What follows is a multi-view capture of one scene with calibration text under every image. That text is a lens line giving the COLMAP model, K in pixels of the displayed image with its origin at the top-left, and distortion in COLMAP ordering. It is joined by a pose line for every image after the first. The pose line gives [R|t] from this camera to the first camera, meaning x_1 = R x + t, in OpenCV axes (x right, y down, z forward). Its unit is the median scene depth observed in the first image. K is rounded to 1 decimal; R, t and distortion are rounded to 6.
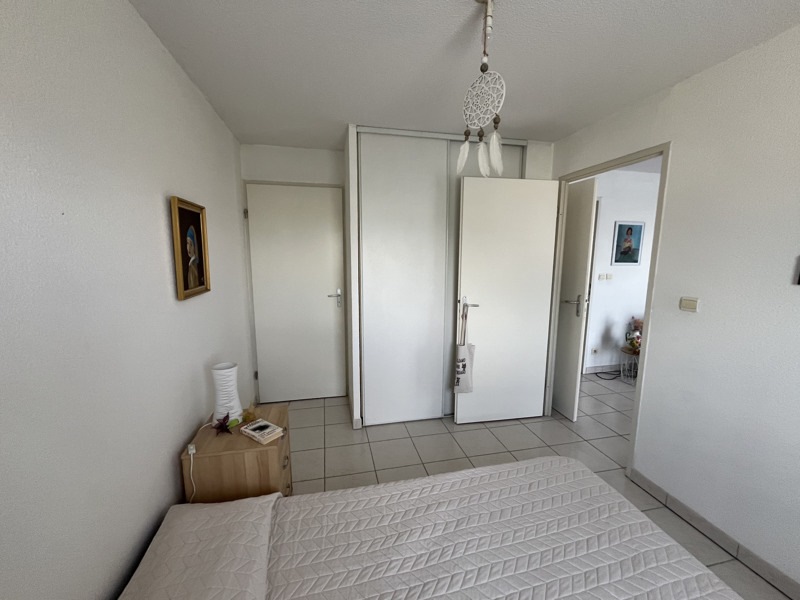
lens RADIAL K [[320.3, 0, 396.4], [0, 320.3, 297.0], [0, 0, 1]] dist [0.000013, 0.000082]
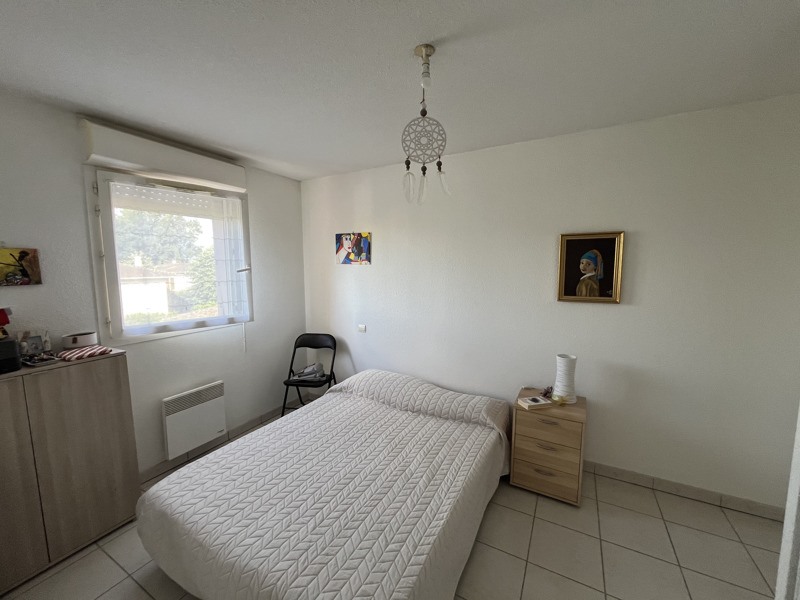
lens RADIAL K [[320.3, 0, 396.4], [0, 320.3, 297.0], [0, 0, 1]] dist [0.000013, 0.000082]
pose [[-0.662007, 0.070183, -0.746204, 0.916829], [-0.109924, 0.975748, 0.189293, -0.199001], [0.741393, 0.207340, -0.638238, 1.316356]]
